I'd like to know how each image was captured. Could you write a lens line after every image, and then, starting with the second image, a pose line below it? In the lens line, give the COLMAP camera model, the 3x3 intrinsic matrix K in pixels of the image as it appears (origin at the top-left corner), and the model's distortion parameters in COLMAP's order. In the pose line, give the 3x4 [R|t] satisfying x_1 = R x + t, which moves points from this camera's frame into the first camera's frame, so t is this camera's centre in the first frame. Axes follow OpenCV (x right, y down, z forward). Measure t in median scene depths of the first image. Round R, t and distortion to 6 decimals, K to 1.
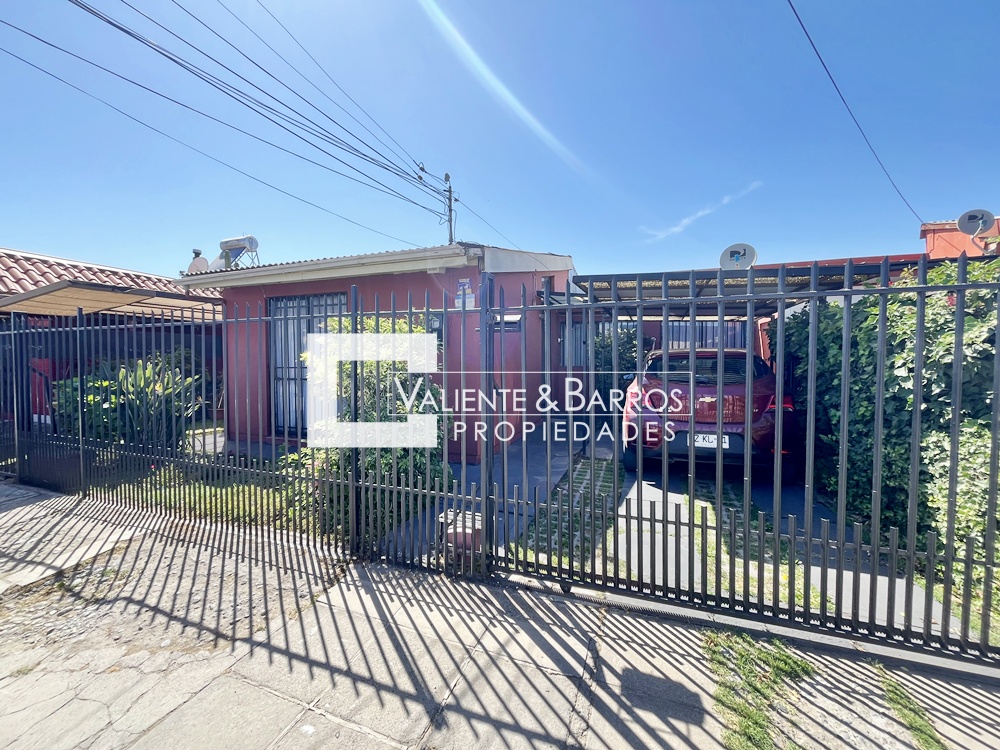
lens RADIAL K [[402.2, 0, 504.1], [0, 402.2, 372.4], [0, 0, 1]] dist [-0.002345, 0.000032]
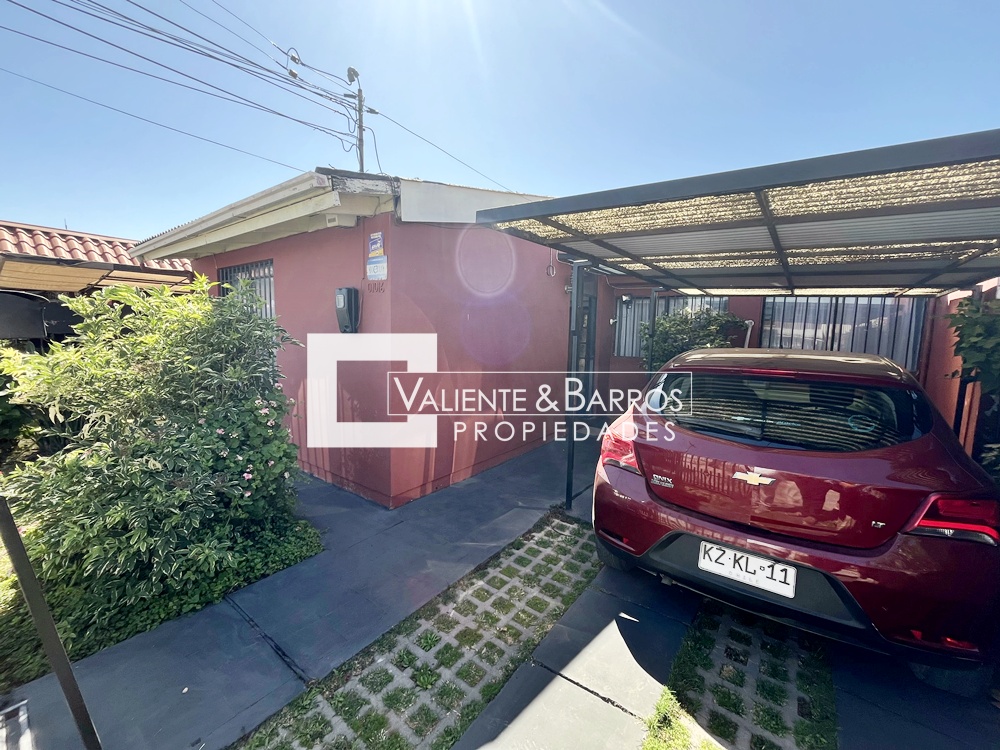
lens RADIAL K [[402.2, 0, 495.7], [0, 402.2, 374.4], [0, 0, 1]] dist [-0.002345, 0.000032]
pose [[0.958994, 0.054270, -0.278184, 0.285050], [-0.034766, 0.996609, 0.074574, -0.056819], [0.281288, -0.061844, 0.957629, 0.406317]]
